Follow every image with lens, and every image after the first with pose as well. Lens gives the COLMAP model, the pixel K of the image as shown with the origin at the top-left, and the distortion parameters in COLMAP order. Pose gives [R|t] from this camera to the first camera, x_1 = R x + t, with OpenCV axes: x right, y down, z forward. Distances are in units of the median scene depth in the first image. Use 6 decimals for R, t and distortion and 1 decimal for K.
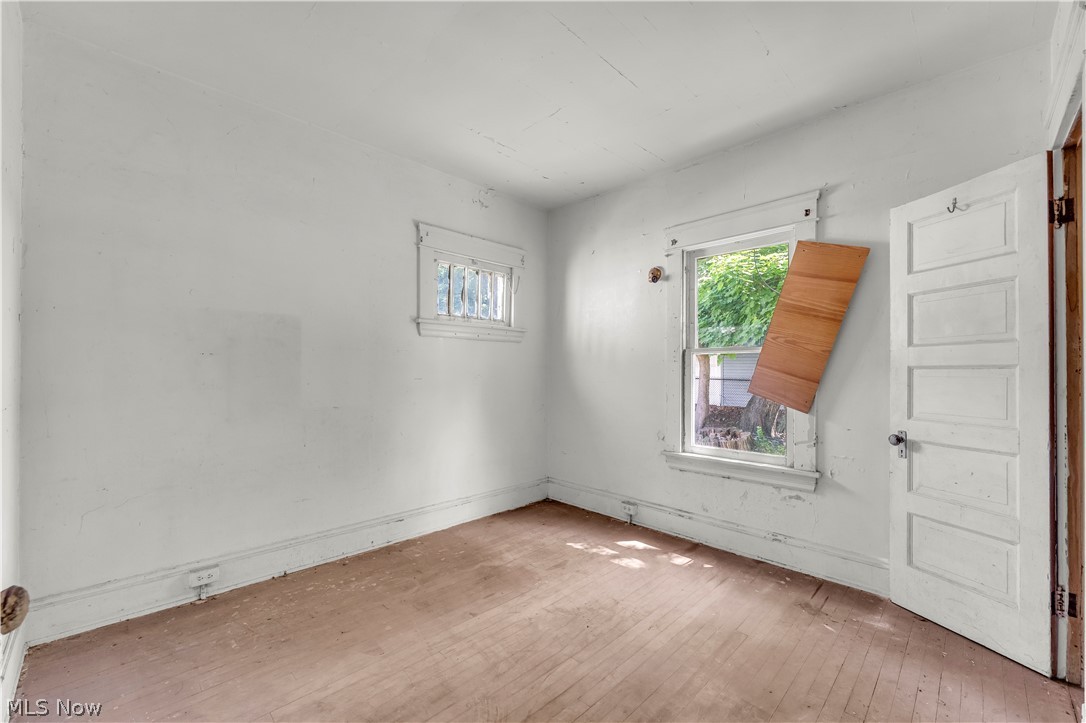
lens RADIAL K [[442.3, 0, 544.0], [0, 442.3, 363.4], [0, 0, 1]] dist [0.000773, -0.000289]
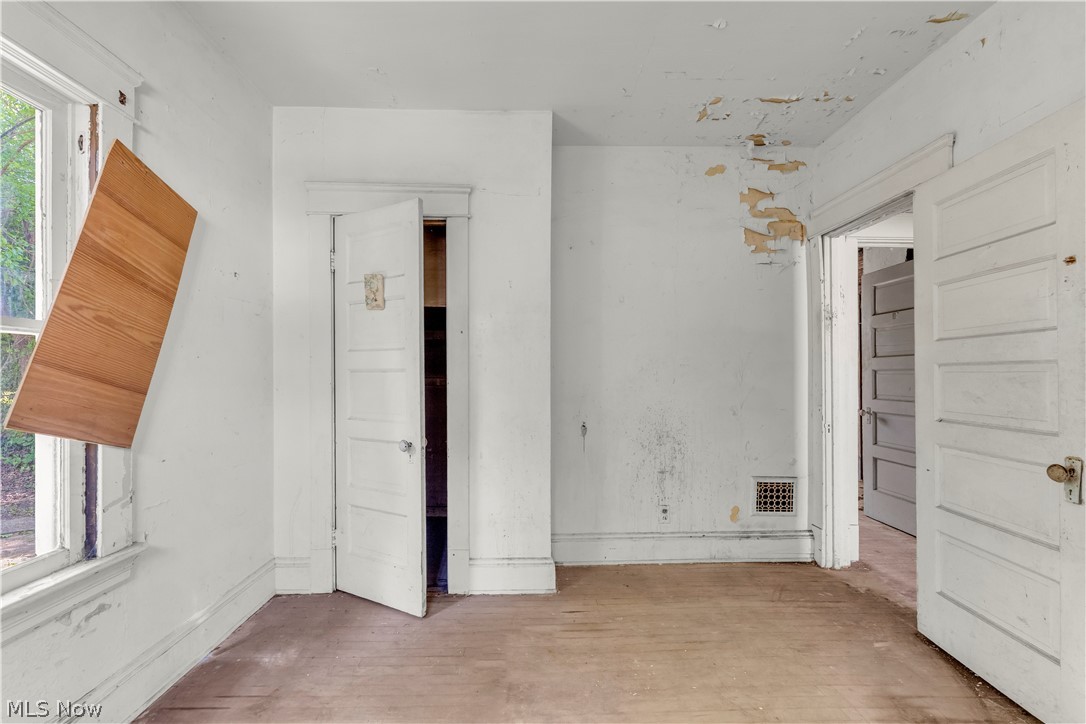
lens RADIAL K [[442.3, 0, 542.7], [0, 442.3, 369.2], [0, 0, 1]] dist [0.000773, -0.000289]
pose [[-0.721283, 0.002103, 0.692637, -0.193910], [-0.013926, 0.999749, -0.017537, 0.012223], [-0.692500, -0.022295, -0.721073, 1.035026]]
